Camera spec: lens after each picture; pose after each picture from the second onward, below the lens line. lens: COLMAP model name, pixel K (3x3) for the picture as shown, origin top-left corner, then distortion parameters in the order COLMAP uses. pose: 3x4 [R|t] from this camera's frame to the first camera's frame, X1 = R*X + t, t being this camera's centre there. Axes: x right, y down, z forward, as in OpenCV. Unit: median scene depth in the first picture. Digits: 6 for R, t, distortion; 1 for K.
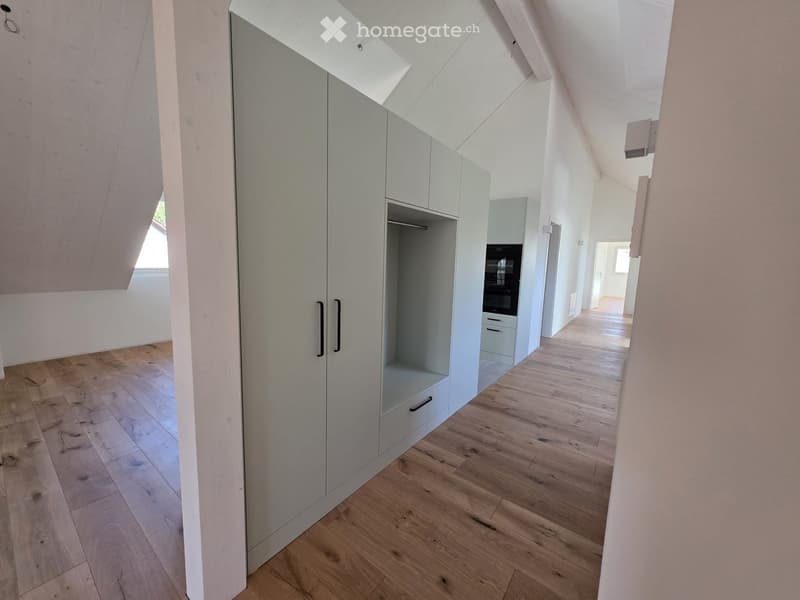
lens RADIAL K [[316.4, 0, 404.3], [0, 316.4, 296.6], [0, 0, 1]] dist [-0.001503, -0.000509]
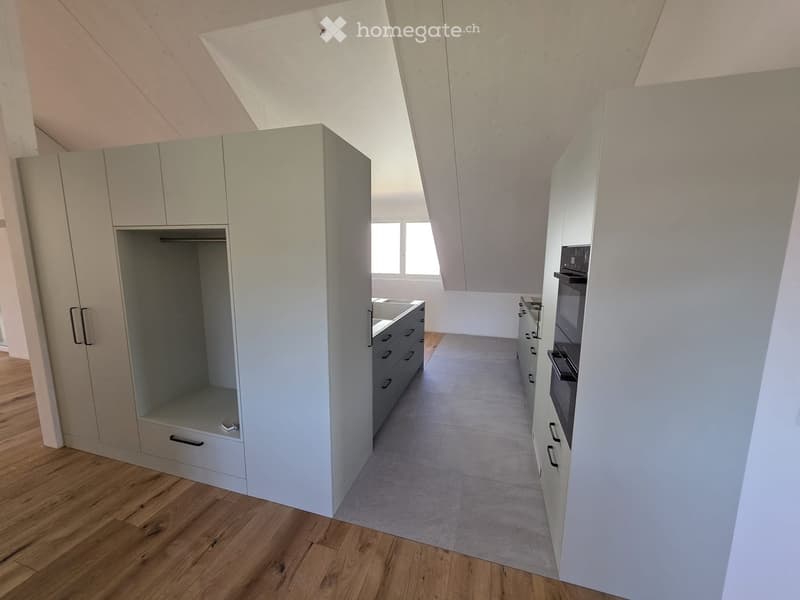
lens RADIAL K [[316.4, 0, 405.8], [0, 316.4, 300.8], [0, 0, 1]] dist [-0.001503, -0.000509]
pose [[0.359449, 0.117166, -0.925780, 1.154174], [-0.119674, 0.989682, 0.078788, -0.218827], [0.925459, 0.082471, 0.369762, 1.311512]]
